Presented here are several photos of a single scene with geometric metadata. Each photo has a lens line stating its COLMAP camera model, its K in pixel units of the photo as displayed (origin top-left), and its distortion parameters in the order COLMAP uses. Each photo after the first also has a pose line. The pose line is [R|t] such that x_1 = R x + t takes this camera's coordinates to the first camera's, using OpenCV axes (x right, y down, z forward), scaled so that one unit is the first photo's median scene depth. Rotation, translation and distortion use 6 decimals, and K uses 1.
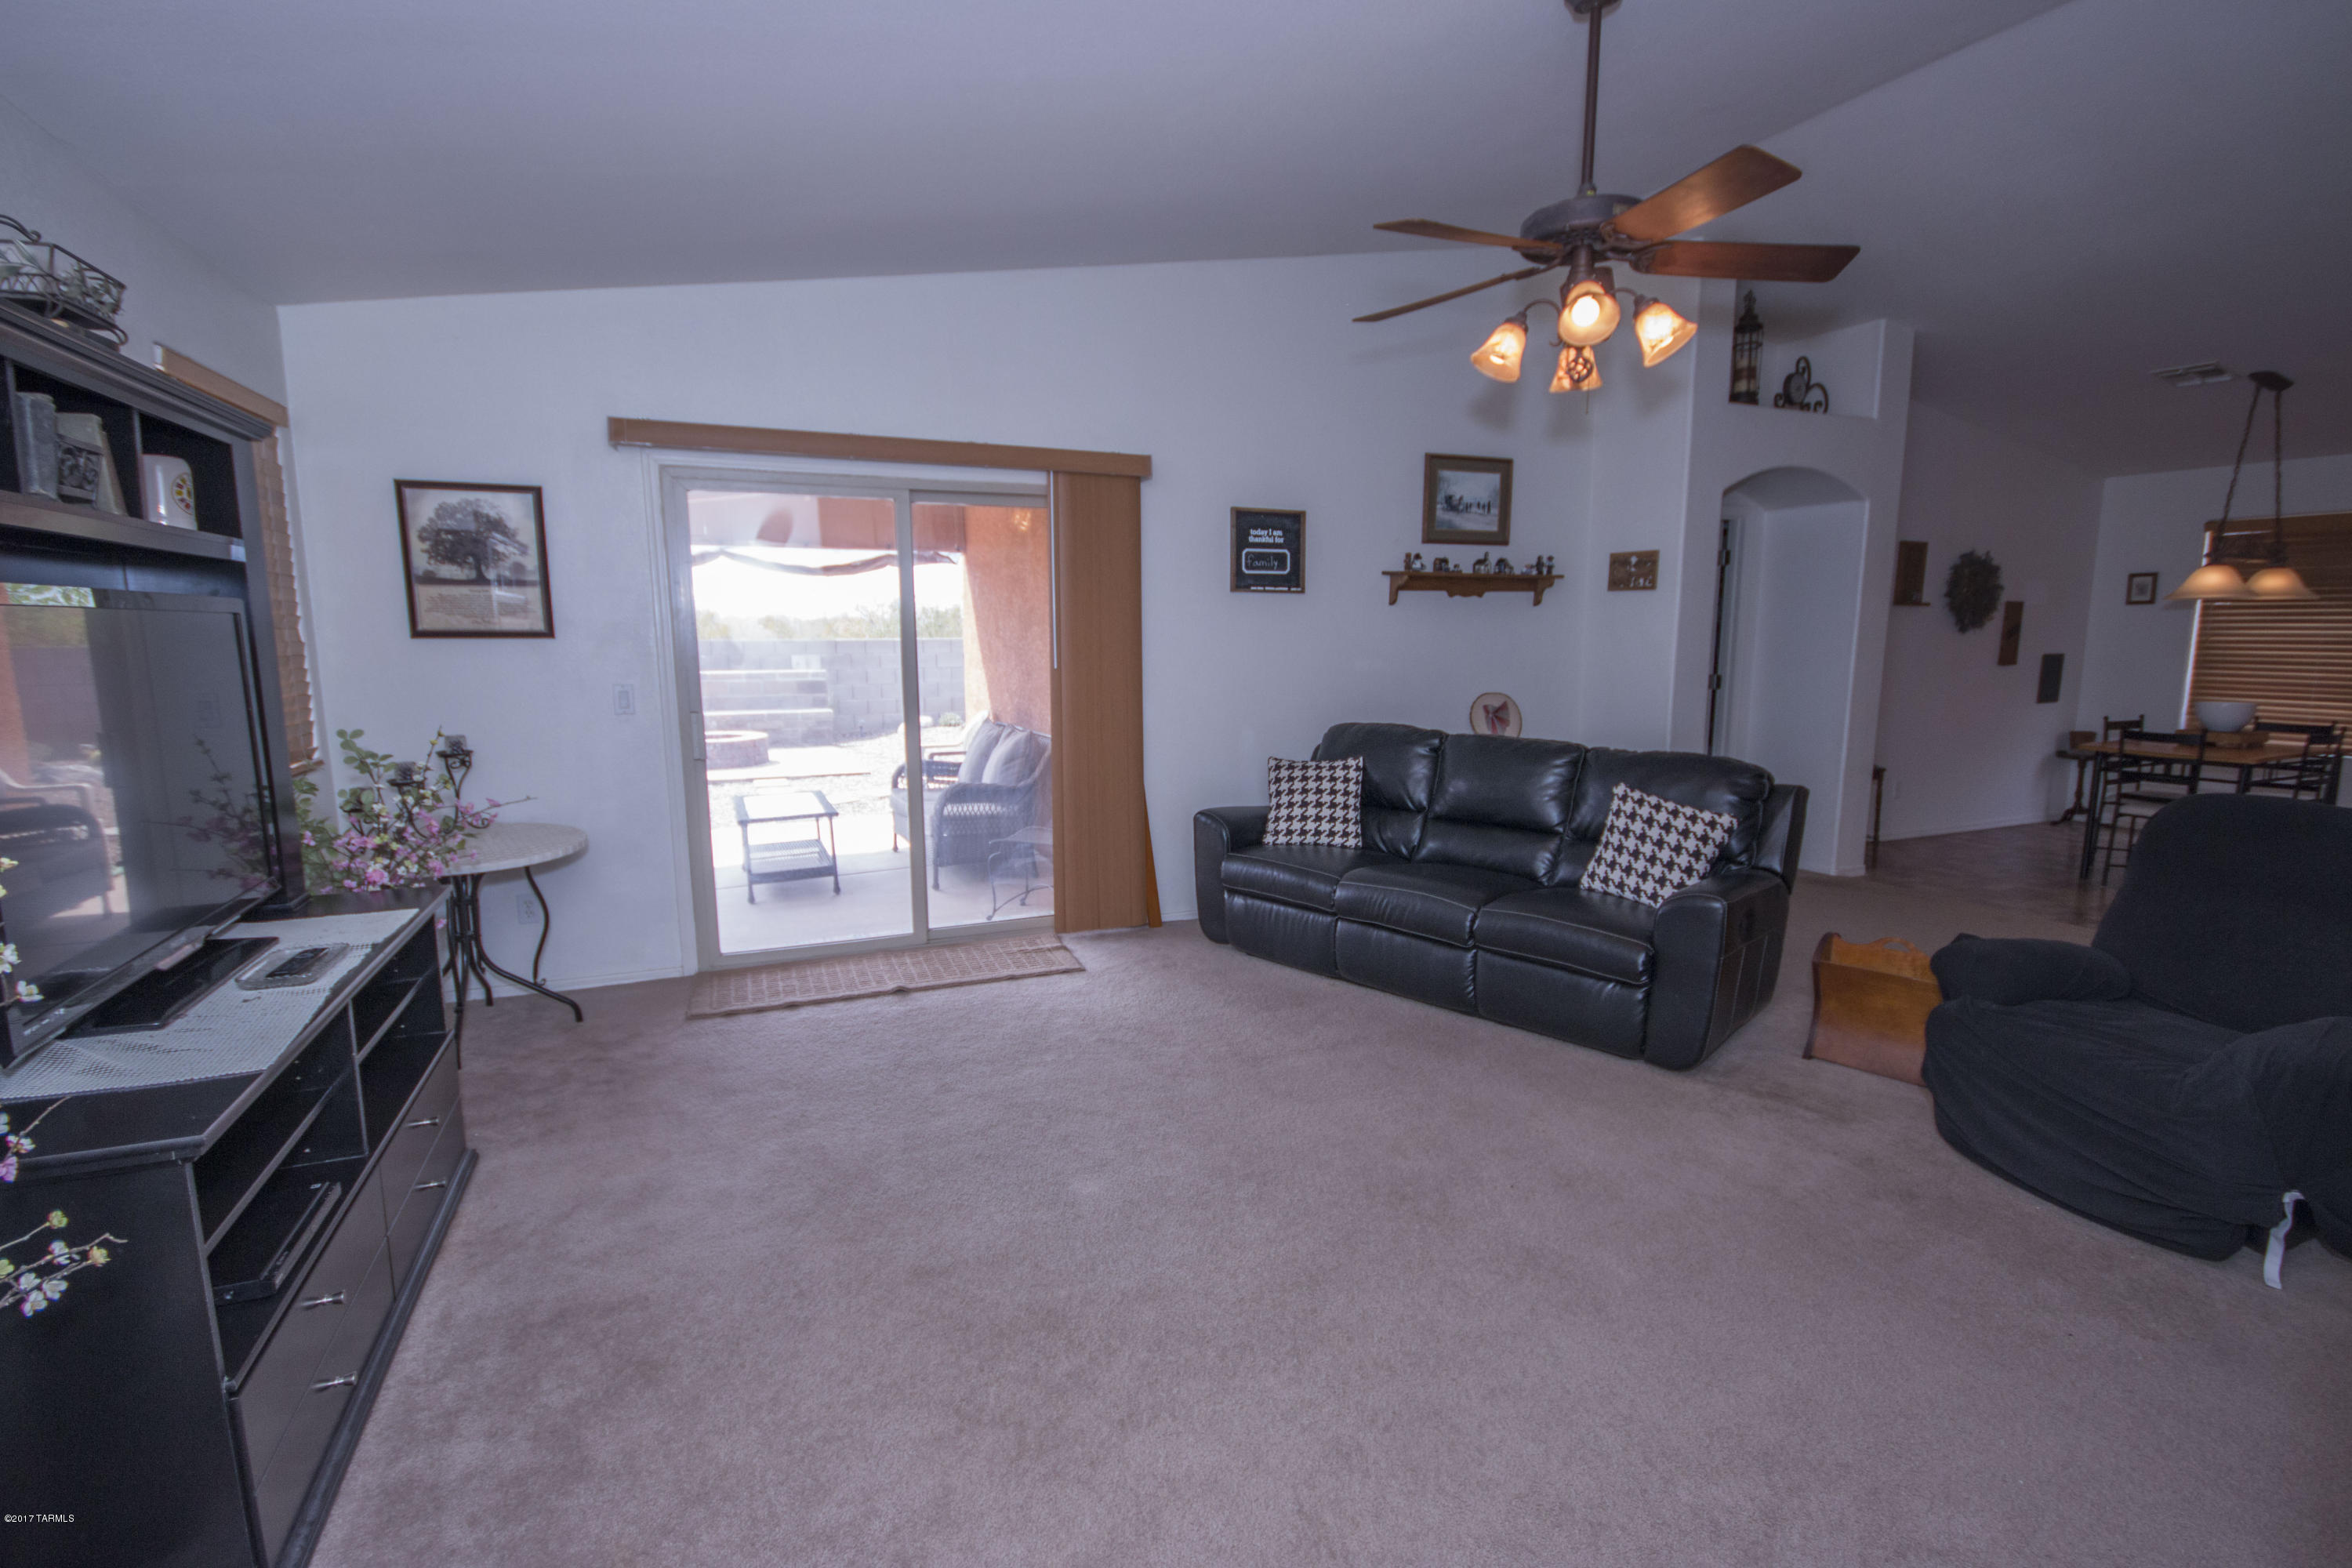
lens RADIAL K [[1076.5, 0, 1174.4], [0, 1076.5, 802.4], [0, 0, 1]] dist [0.000766, -0.004088]
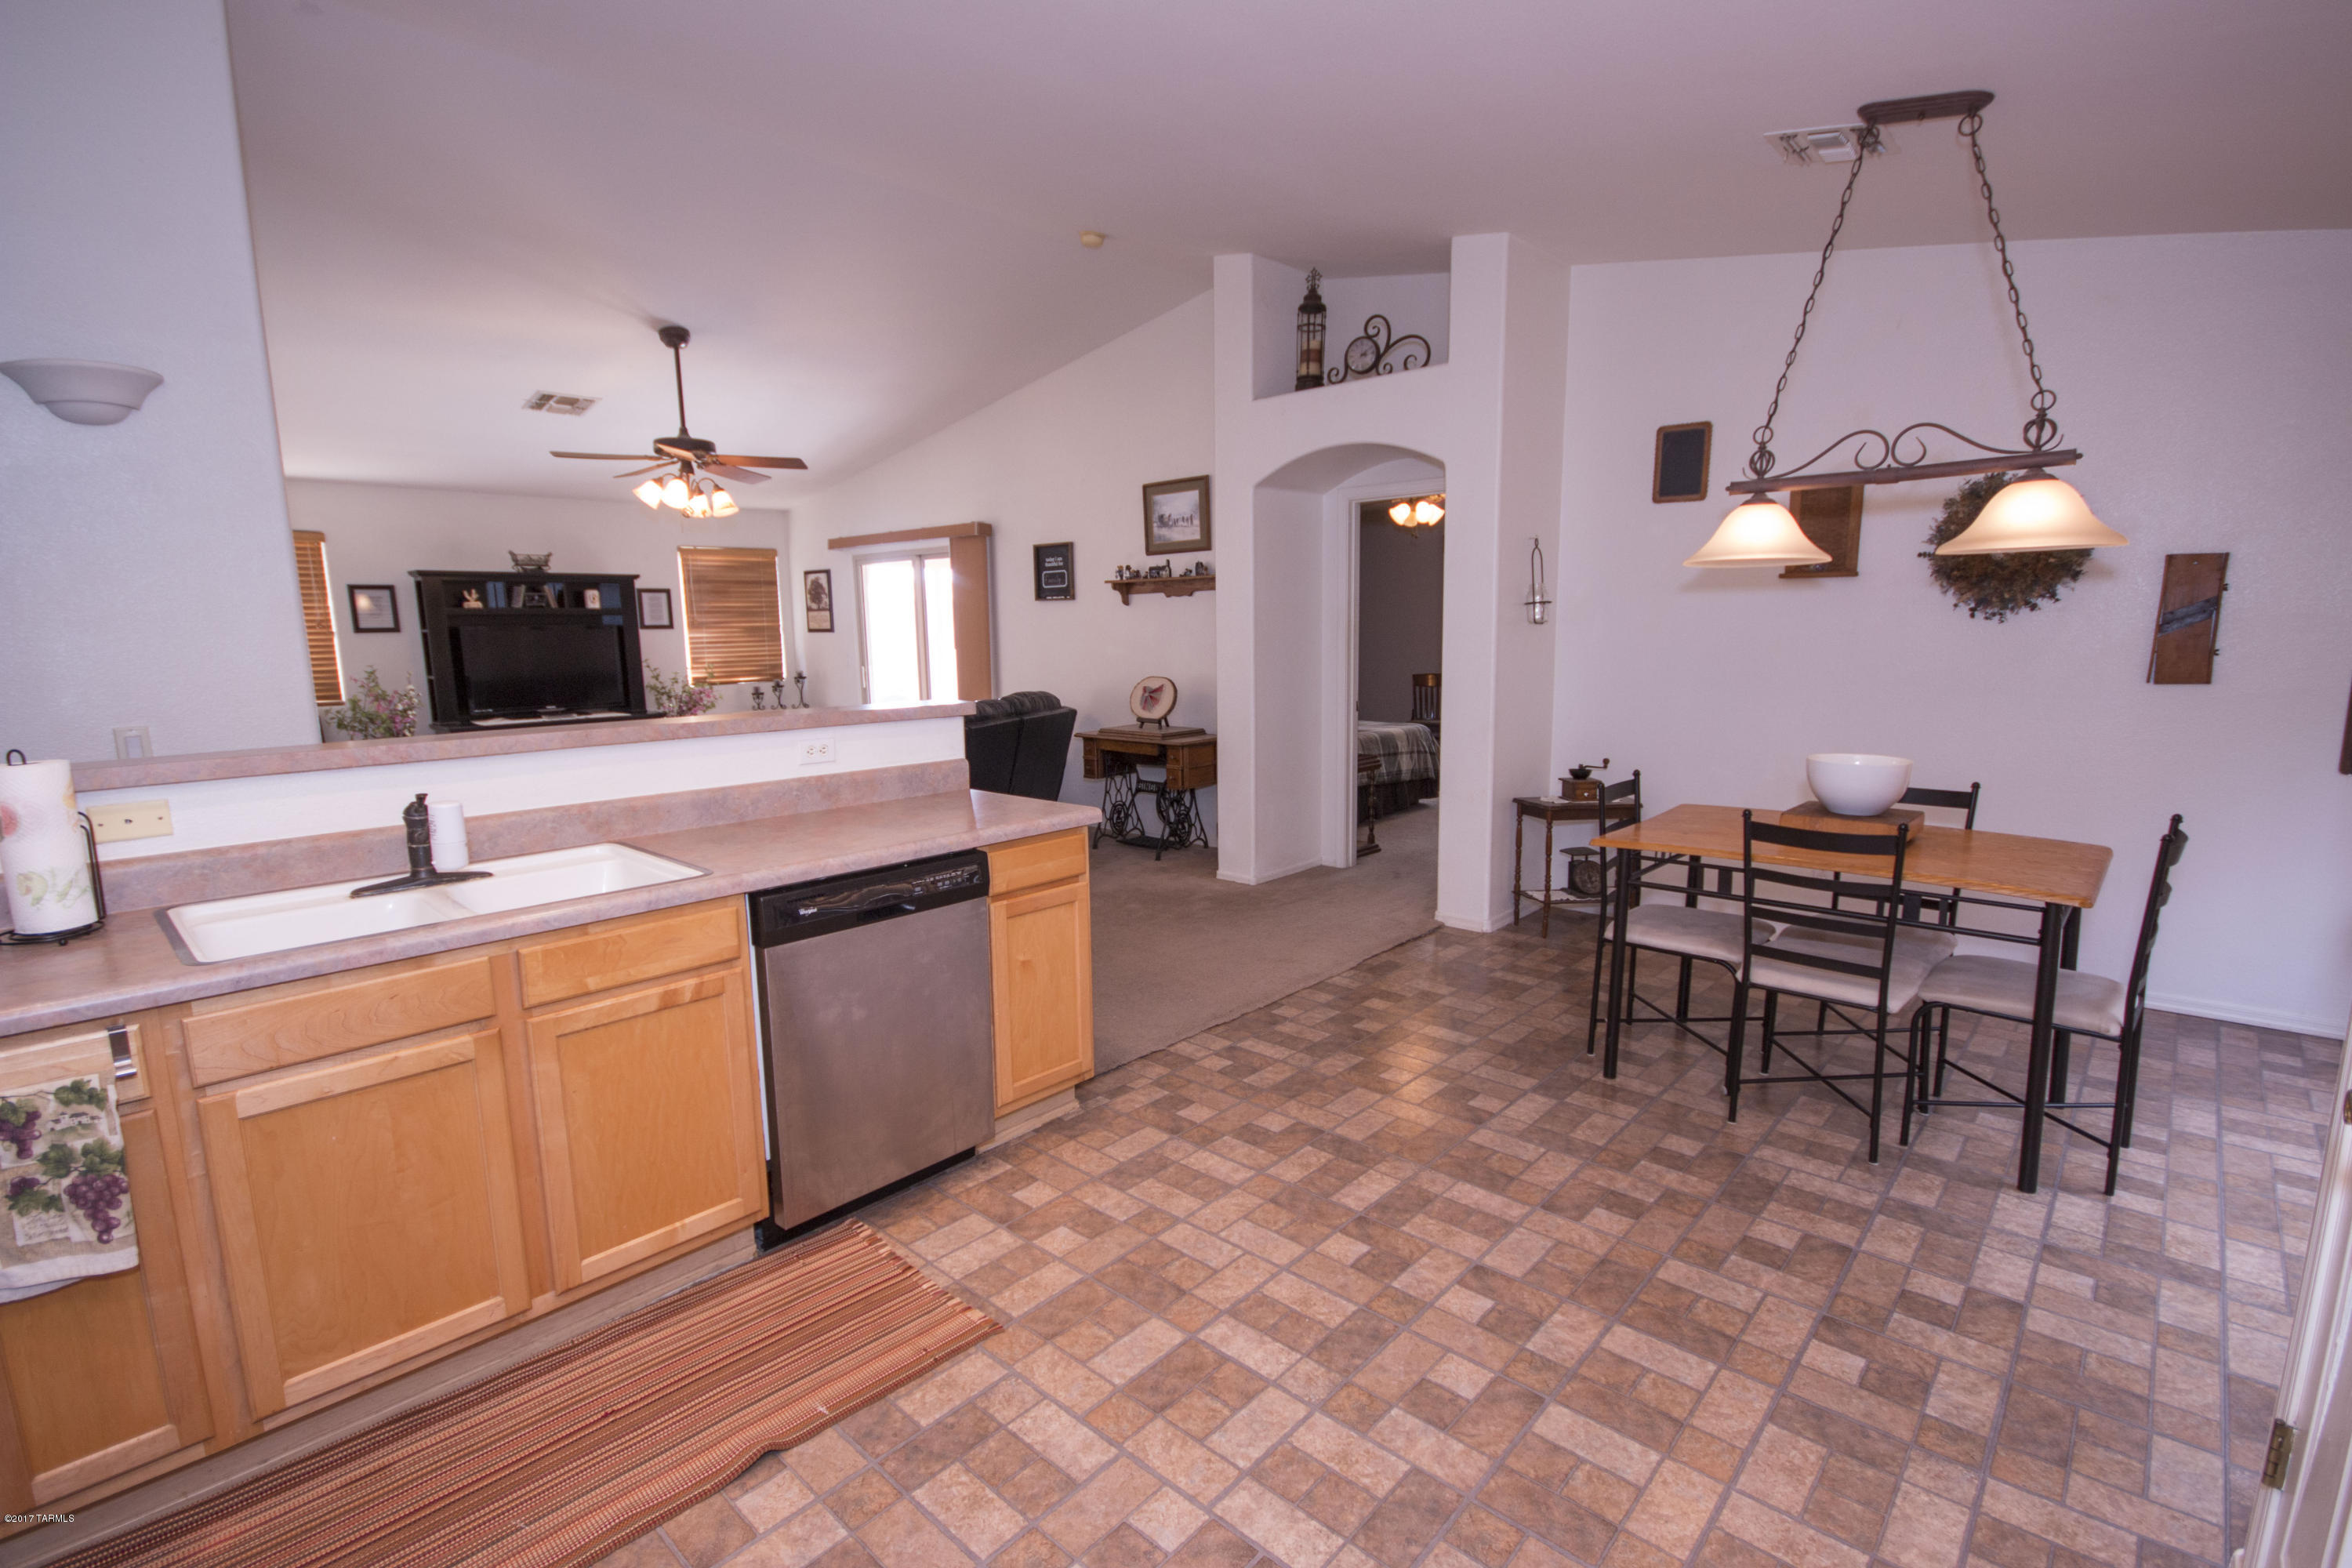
lens RADIAL K [[1076.5, 0, 1181.1], [0, 1076.5, 790.7], [0, 0, 1]] dist [0.000766, -0.004088]
pose [[0.405836, 0.140365, -0.903103, 1.582087], [-0.122408, 0.987581, 0.098487, -0.109466], [0.905712, 0.070578, 0.417977, 0.590263]]
